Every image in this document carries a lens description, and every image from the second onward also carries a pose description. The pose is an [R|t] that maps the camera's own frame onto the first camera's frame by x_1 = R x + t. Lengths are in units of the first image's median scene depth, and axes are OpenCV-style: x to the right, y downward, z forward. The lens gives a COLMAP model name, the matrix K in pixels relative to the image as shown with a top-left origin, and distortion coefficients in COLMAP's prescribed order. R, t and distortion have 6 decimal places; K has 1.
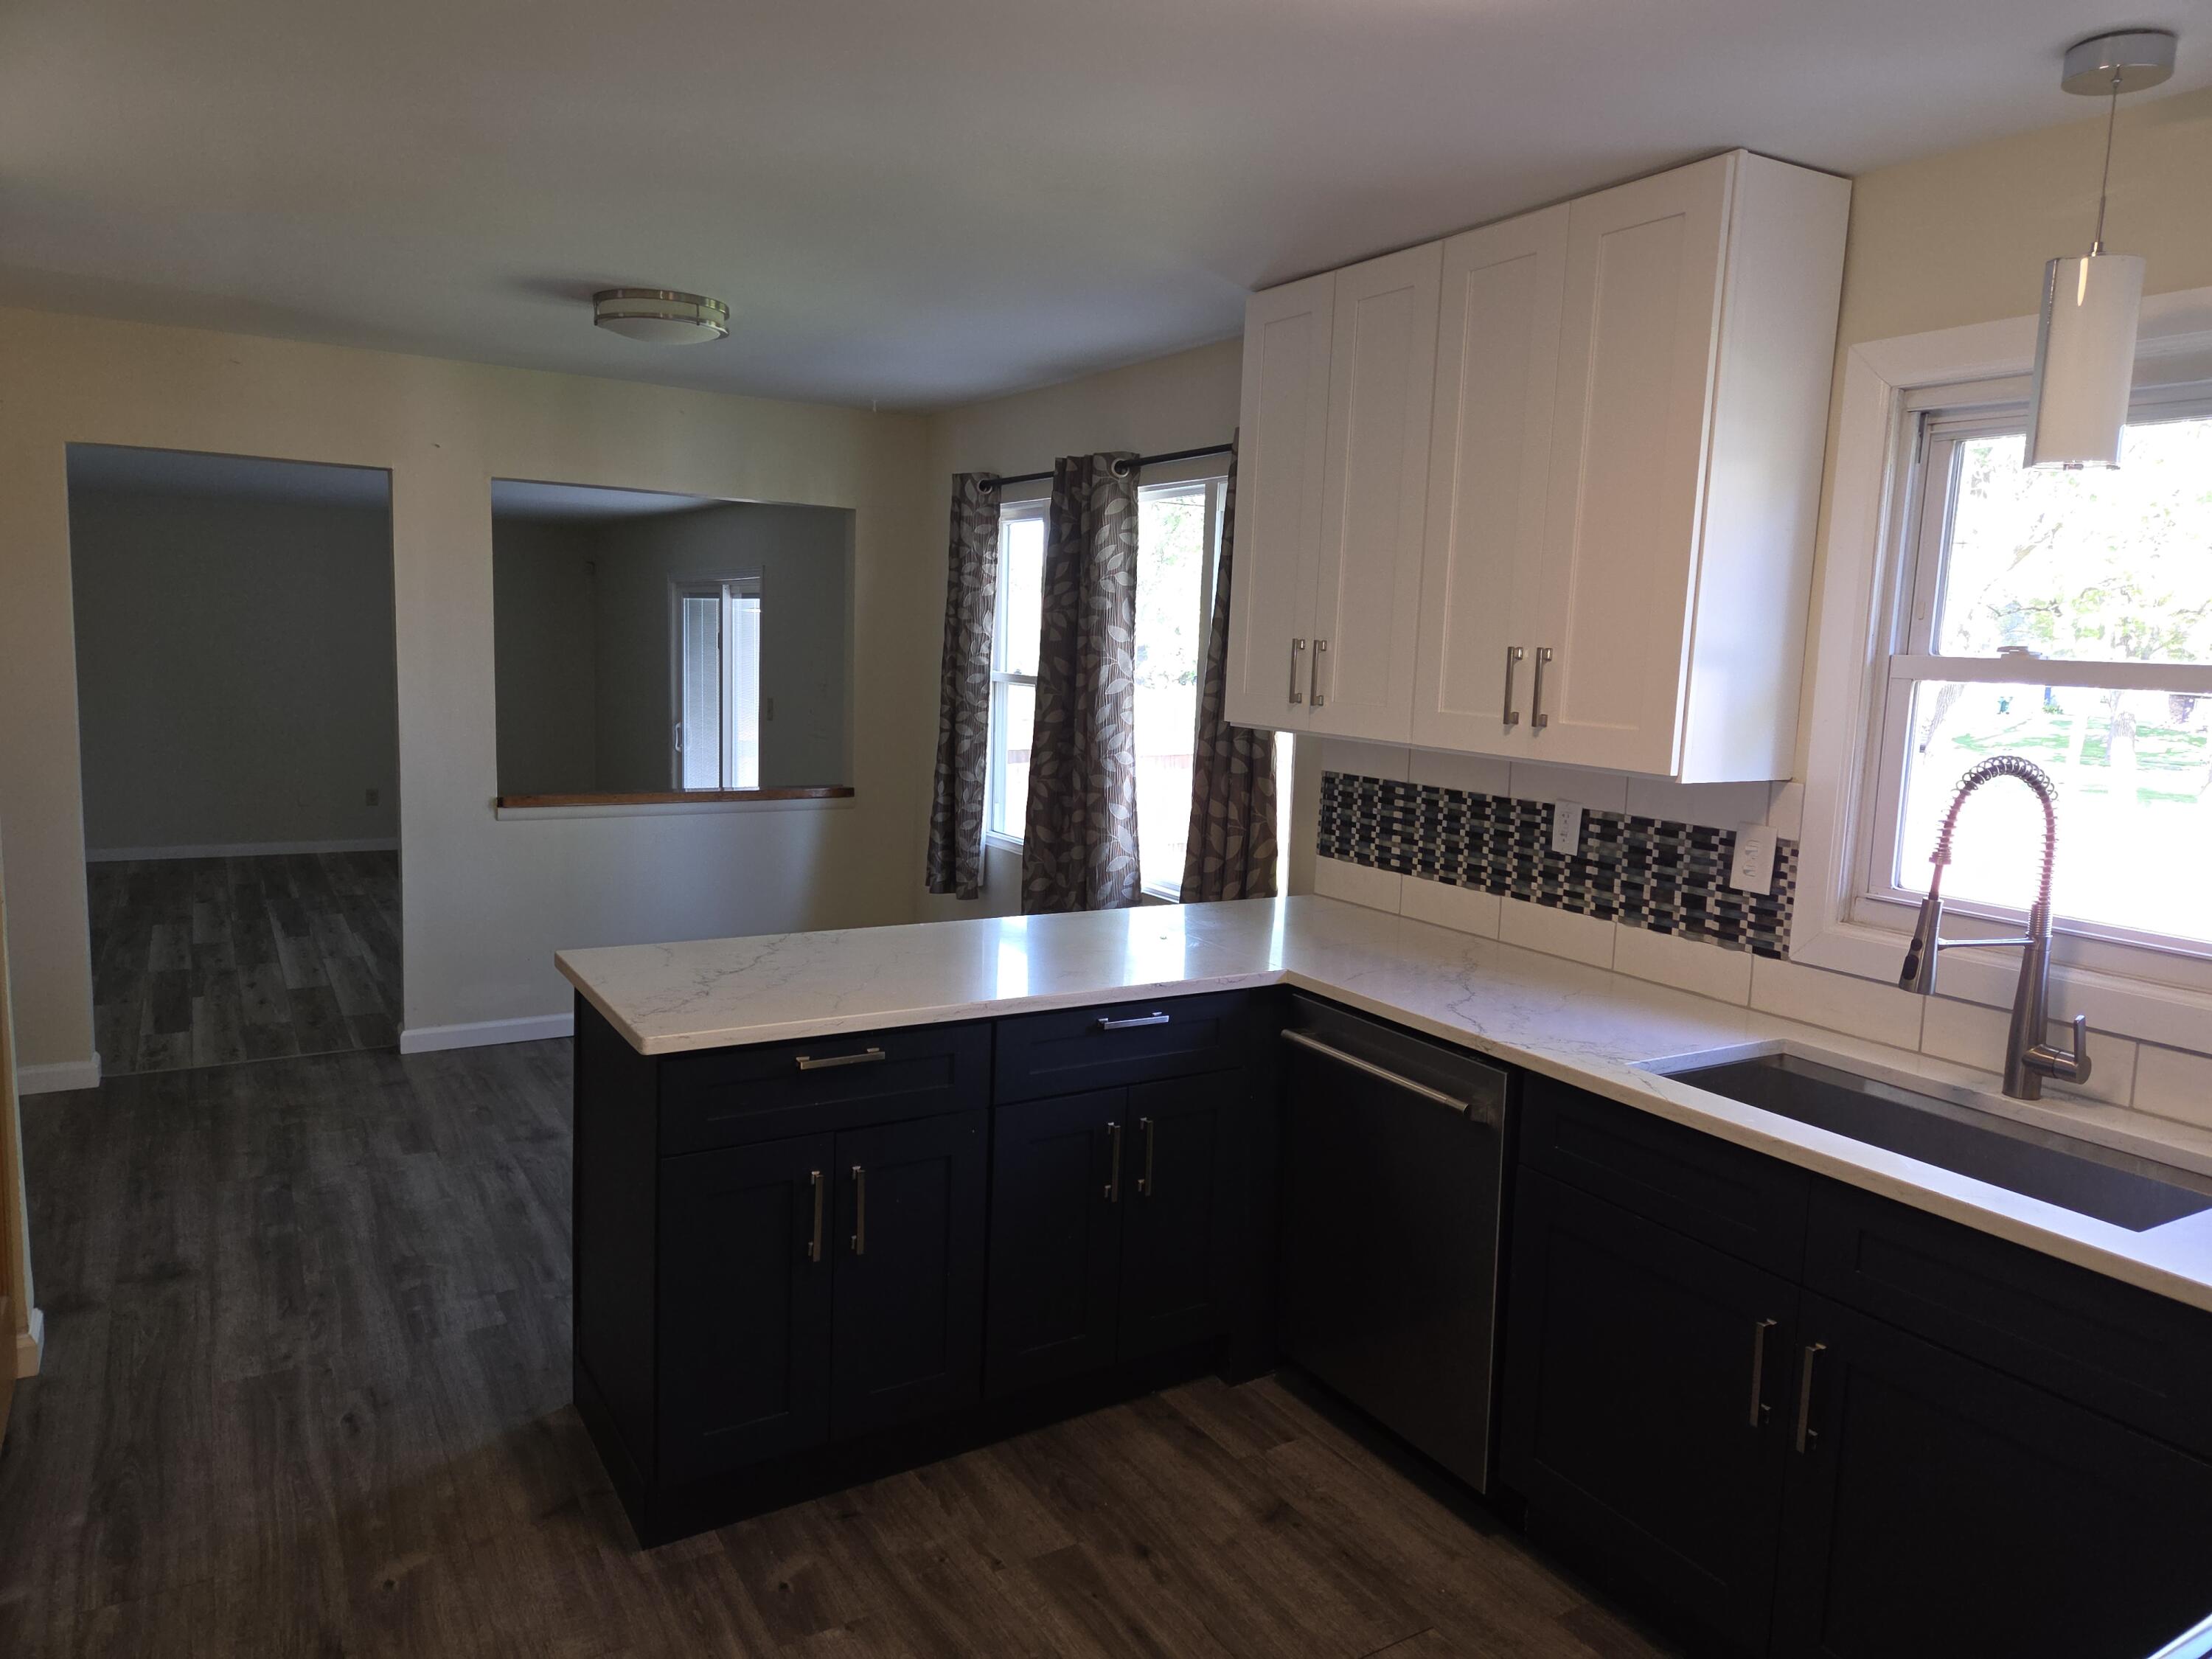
lens RADIAL K [[1472.8, 0, 1106.0], [0, 1472.8, 829.5], [0, 0, 1]] dist [0.030050, -0.000743]
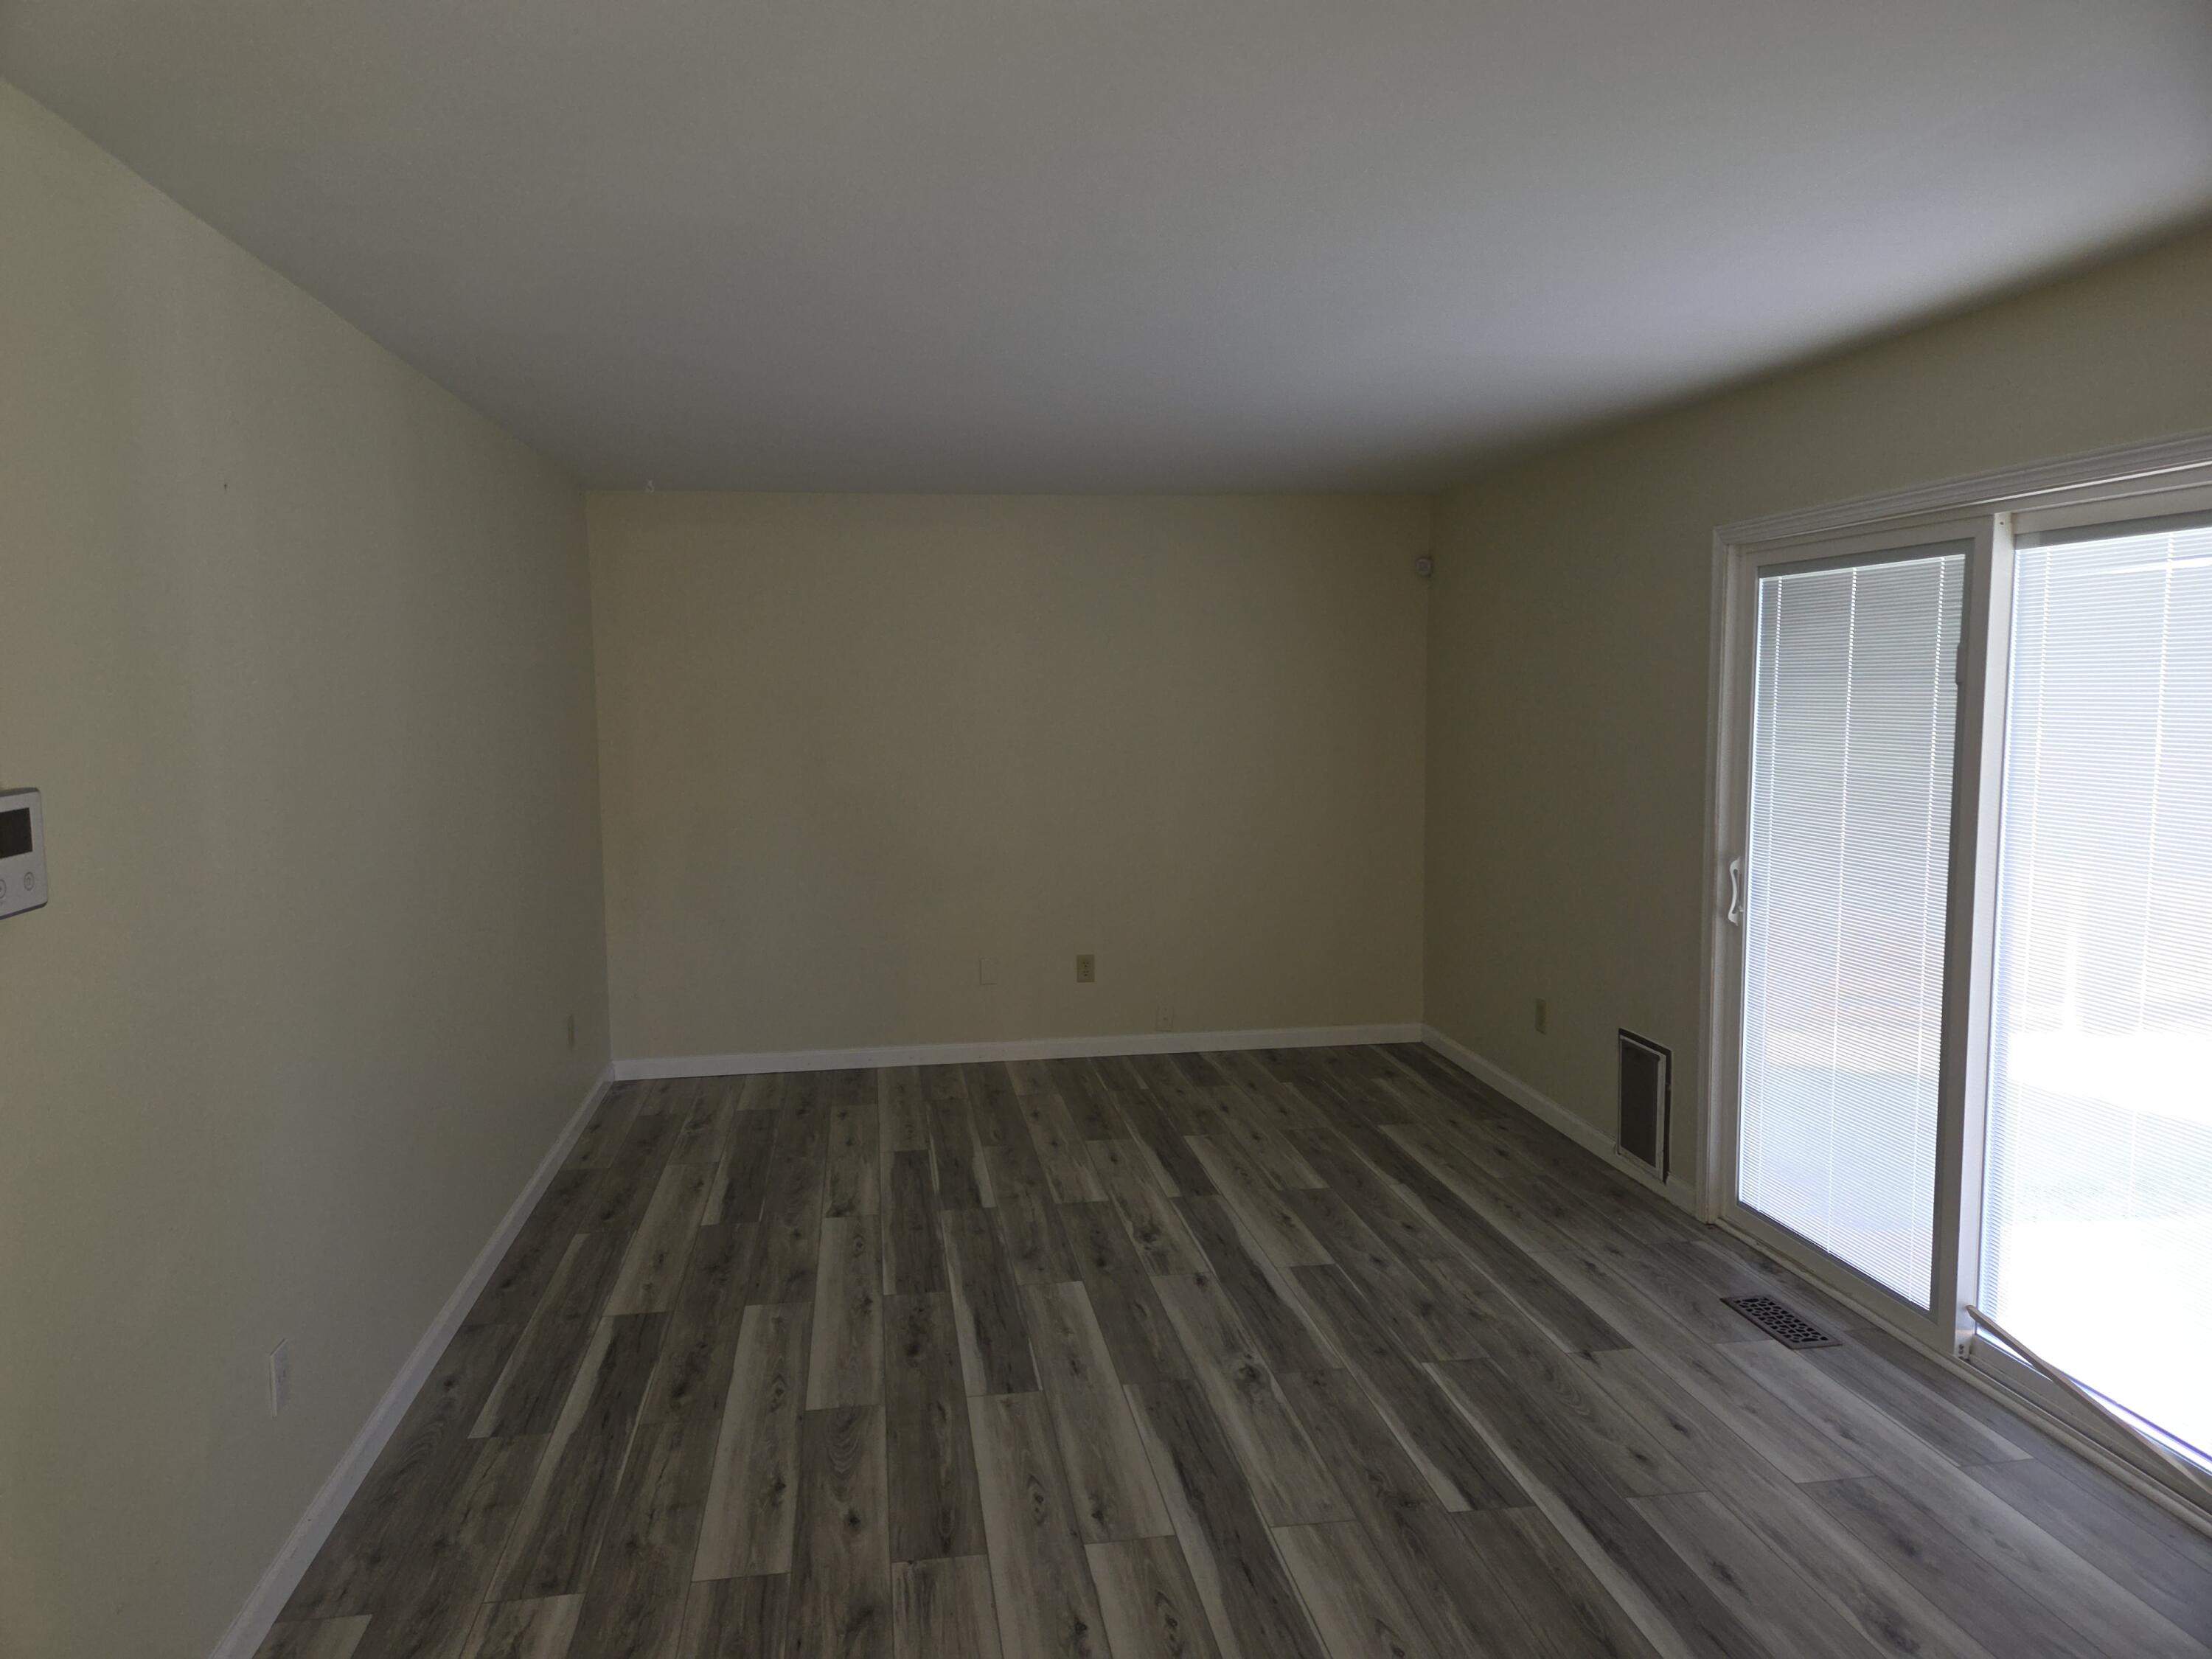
lens RADIAL K [[1472.8, 0, 1106.0], [0, 1472.8, 829.5], [0, 0, 1]] dist [0.030050, -0.000743]
pose [[0.926248, -0.016681, -0.376546, -0.325093], [0.003553, 0.999362, -0.035532, -0.071104], [0.376898, 0.031574, 0.925716, 0.557316]]
